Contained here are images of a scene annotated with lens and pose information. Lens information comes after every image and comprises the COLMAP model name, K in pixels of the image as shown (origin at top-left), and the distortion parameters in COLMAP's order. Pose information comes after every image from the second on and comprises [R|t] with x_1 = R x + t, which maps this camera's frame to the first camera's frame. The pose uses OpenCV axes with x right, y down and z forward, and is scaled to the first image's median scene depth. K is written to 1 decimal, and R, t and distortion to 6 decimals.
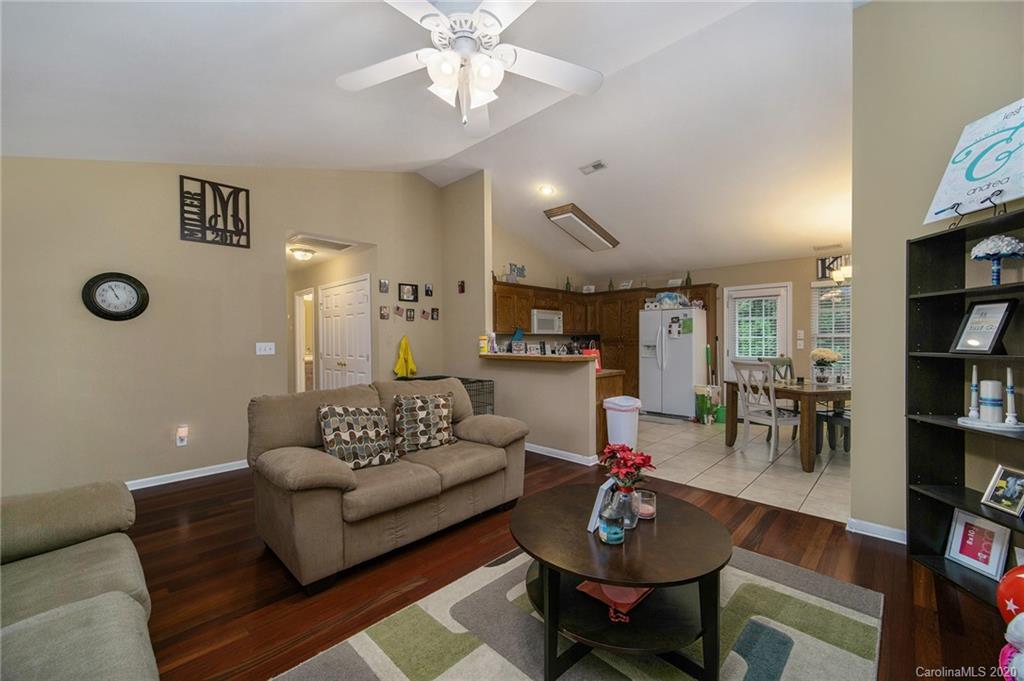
lens RADIAL K [[412.9, 0, 520.4], [0, 412.9, 337.3], [0, 0, 1]] dist [0.006537, -0.000417]
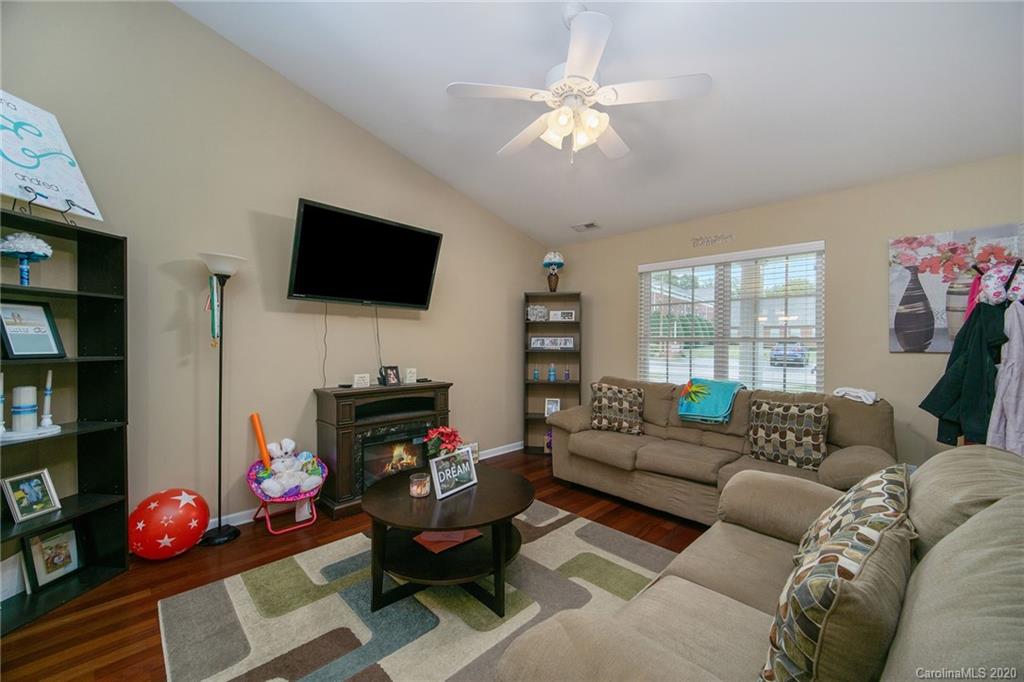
lens RADIAL K [[412.9, 0, 506.2], [0, 412.9, 346.8], [0, 0, 1]] dist [0.006537, -0.000417]
pose [[-0.998854, -0.001637, 0.047830, -0.001093], [-0.001364, 0.999983, 0.005750, 0.002202], [-0.047839, 0.005678, -0.998839, 0.727459]]
